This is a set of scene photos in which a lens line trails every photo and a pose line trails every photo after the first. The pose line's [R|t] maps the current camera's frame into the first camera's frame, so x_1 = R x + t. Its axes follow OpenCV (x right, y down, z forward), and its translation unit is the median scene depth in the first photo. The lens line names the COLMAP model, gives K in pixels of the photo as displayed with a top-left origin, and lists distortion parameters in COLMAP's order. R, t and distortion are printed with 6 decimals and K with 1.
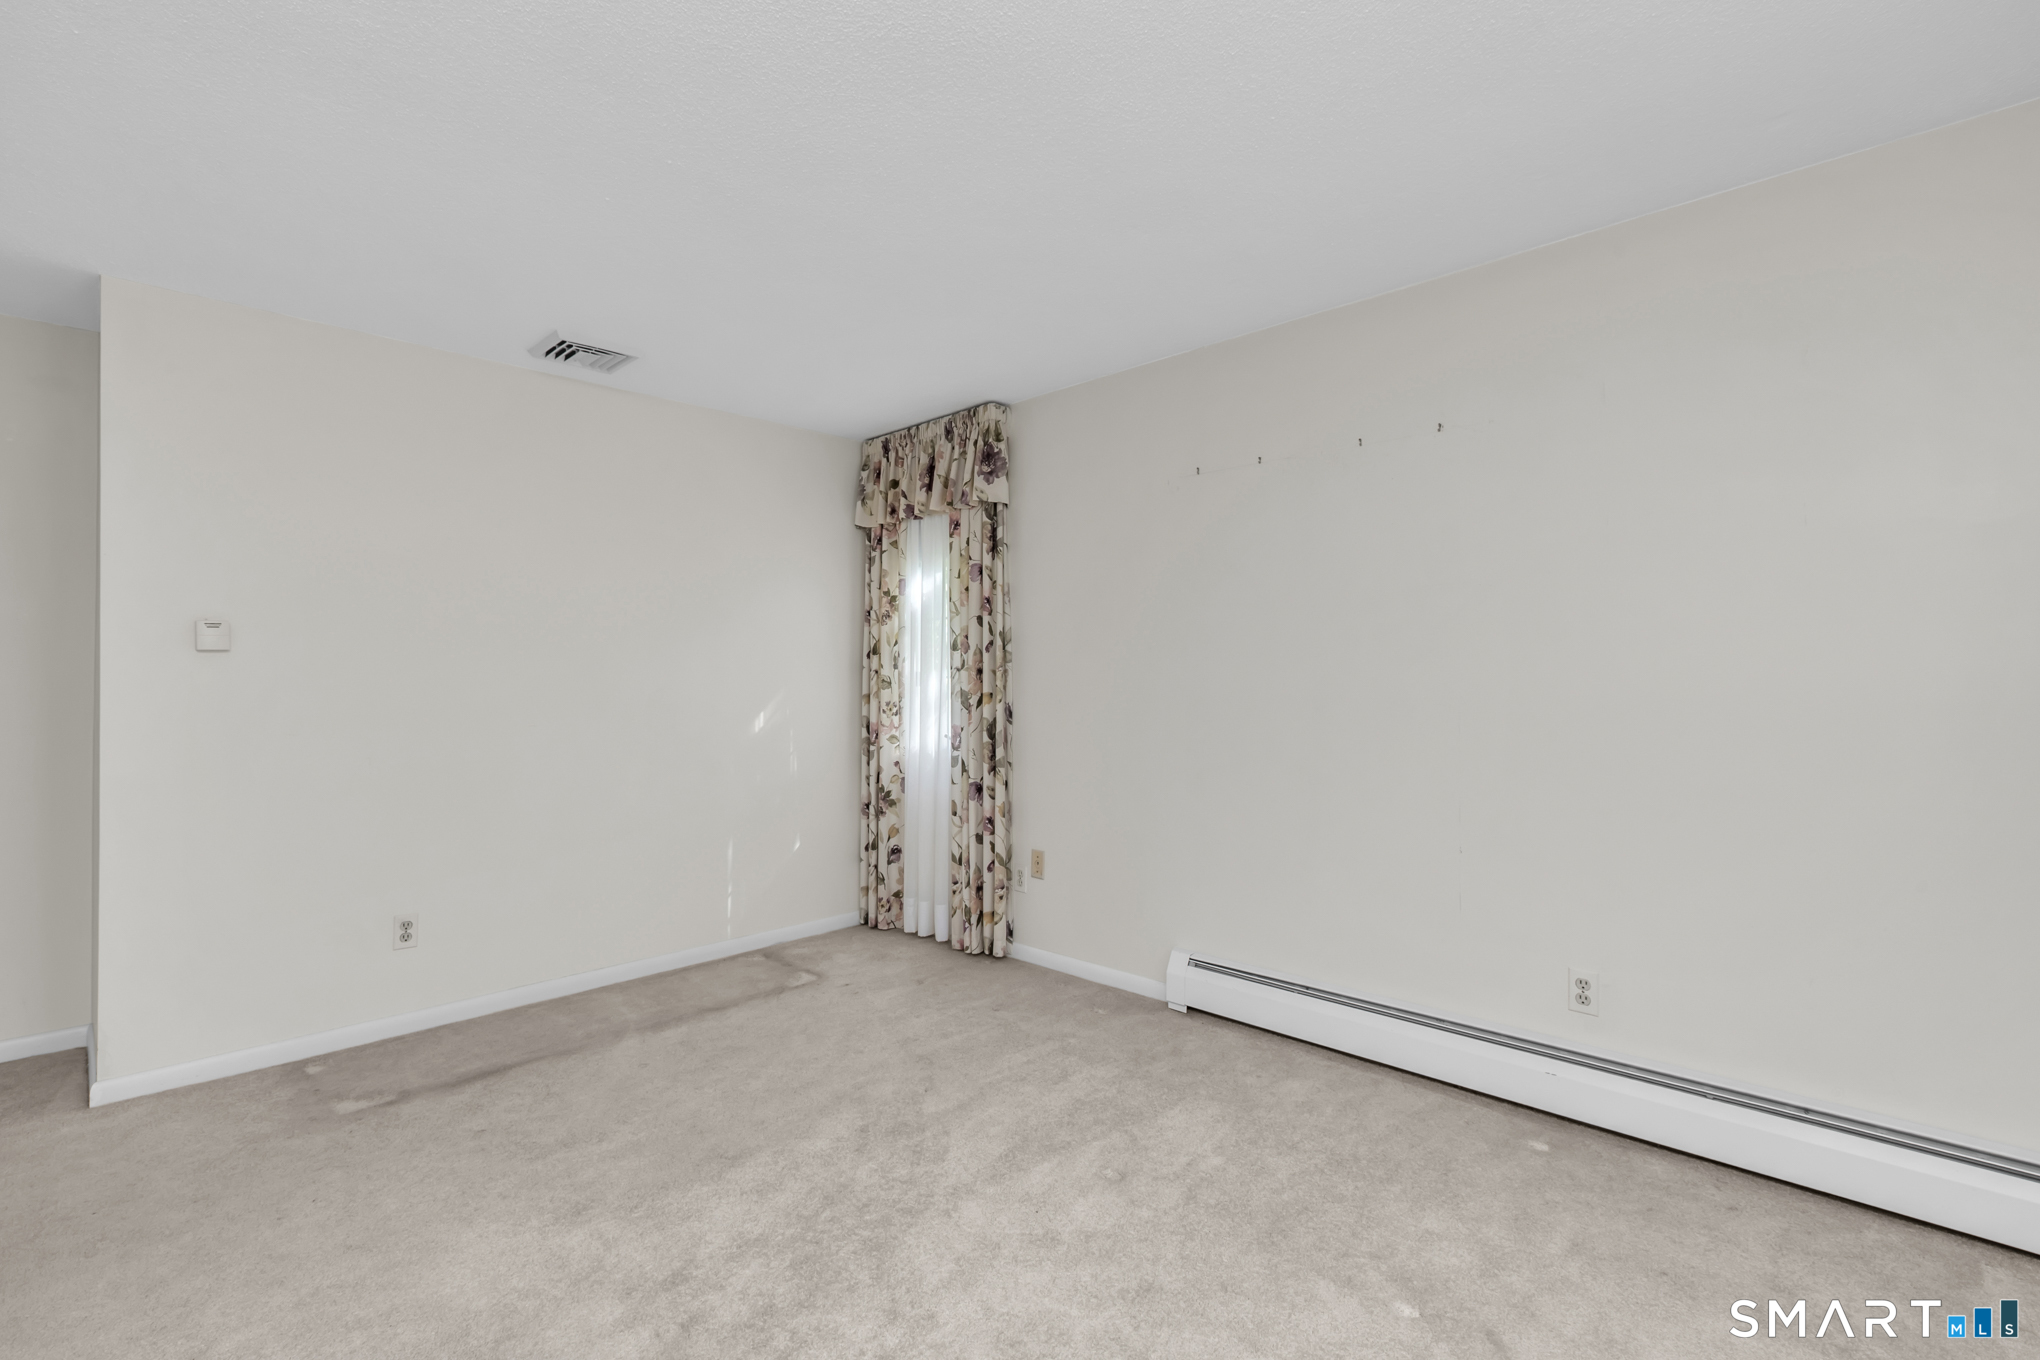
lens RADIAL K [[914.9, 0, 1020.6], [0, 914.9, 683.1], [0, 0, 1]] dist [-0.004001, -0.001074]
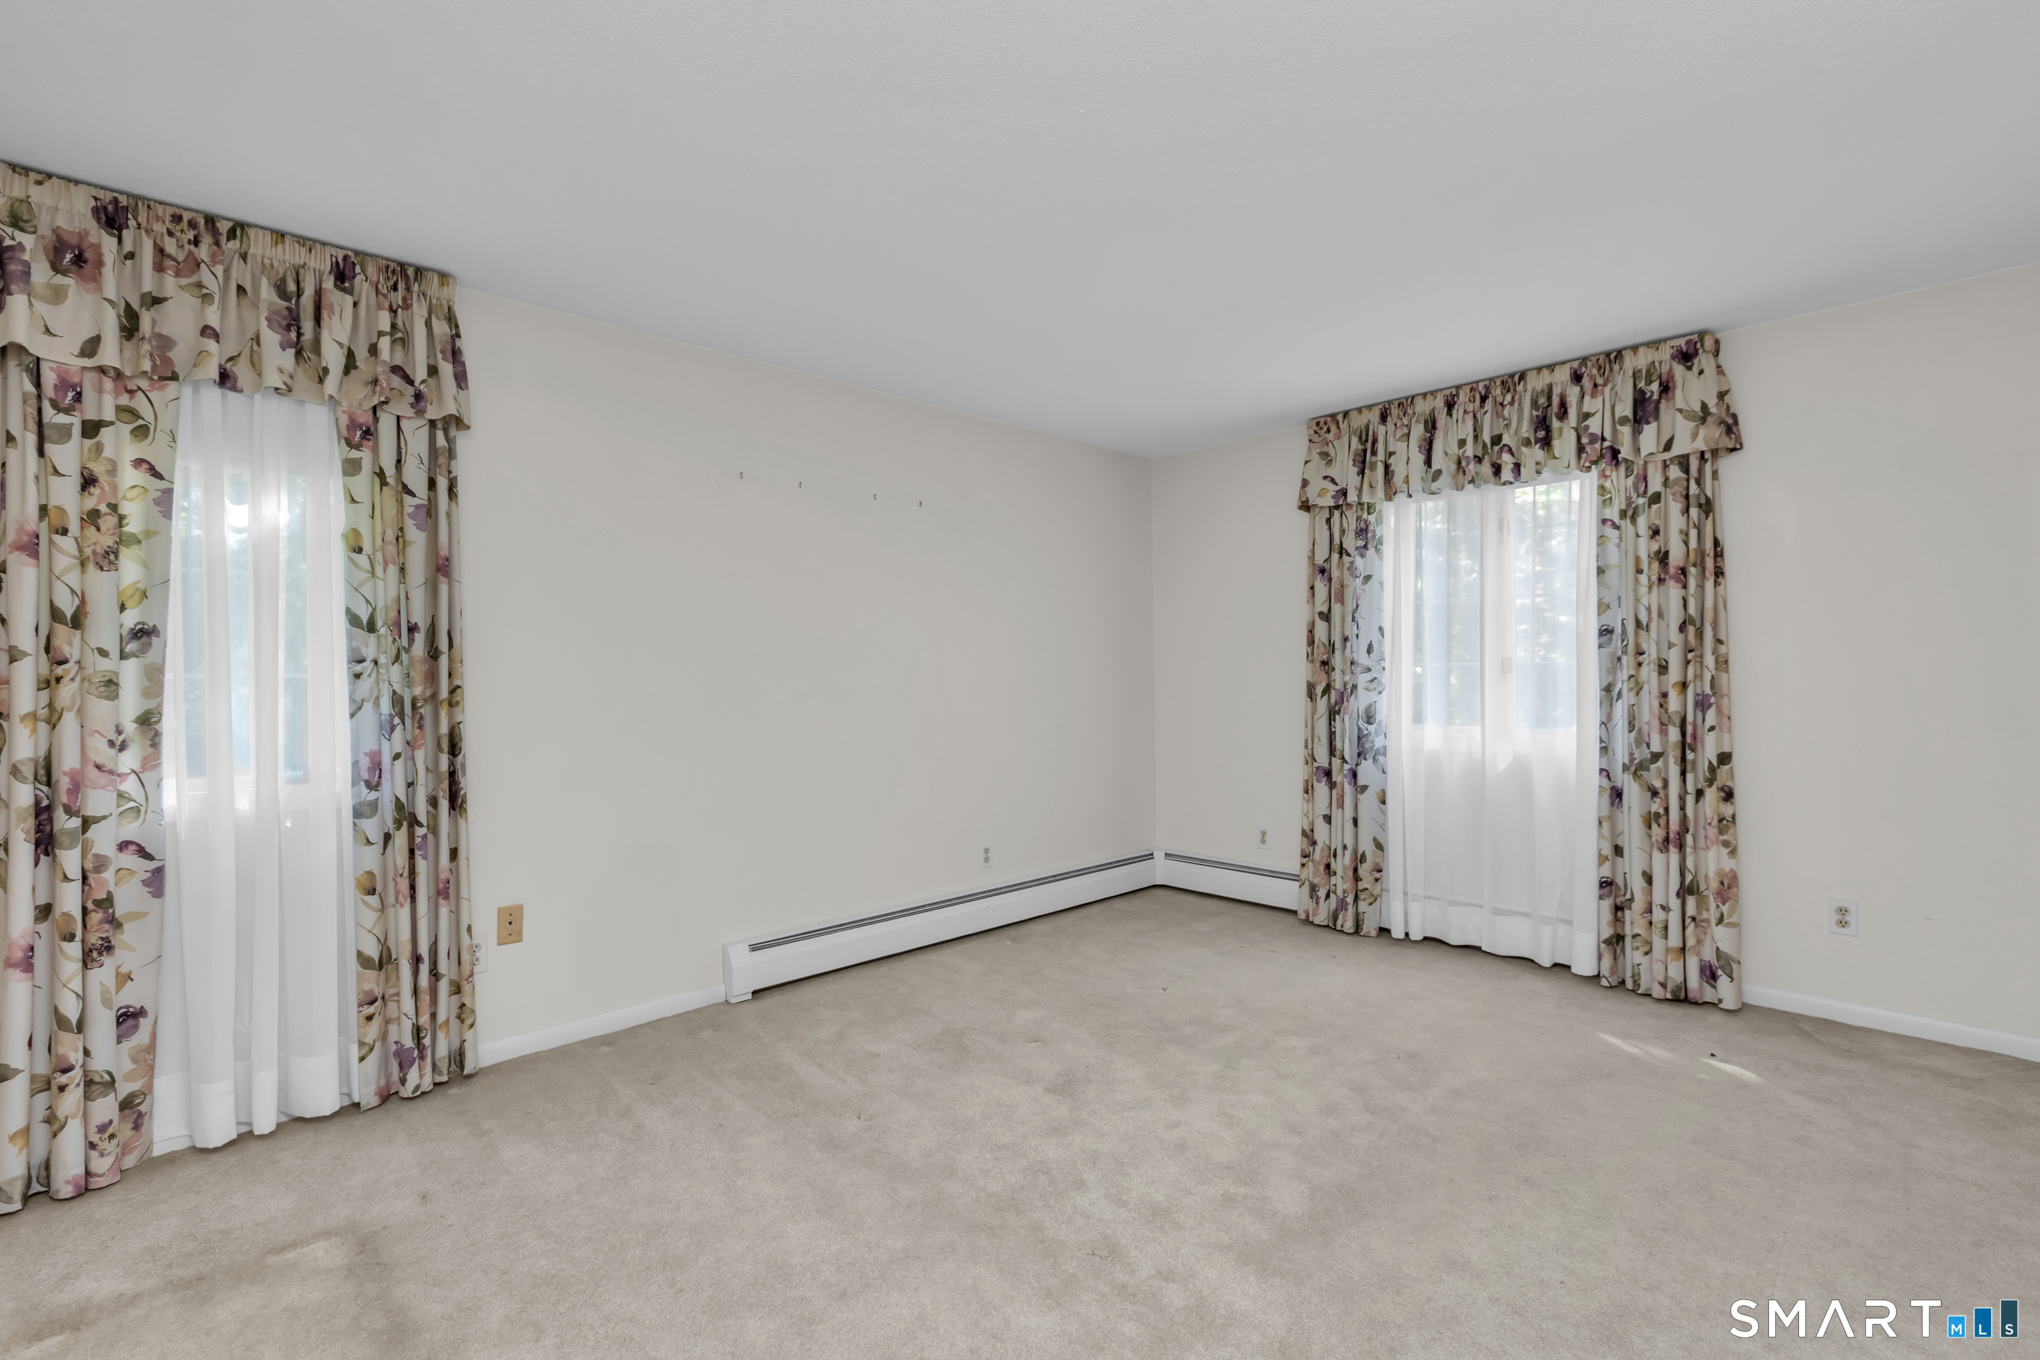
lens RADIAL K [[914.9, 0, 1020.5], [0, 914.9, 675.4], [0, 0, 1]] dist [-0.004001, -0.001074]
pose [[0.043001, -0.002093, 0.999073, -0.693818], [0.011229, 0.999936, 0.001612, -0.001744], [-0.999012, 0.011149, 0.043021, 0.538309]]
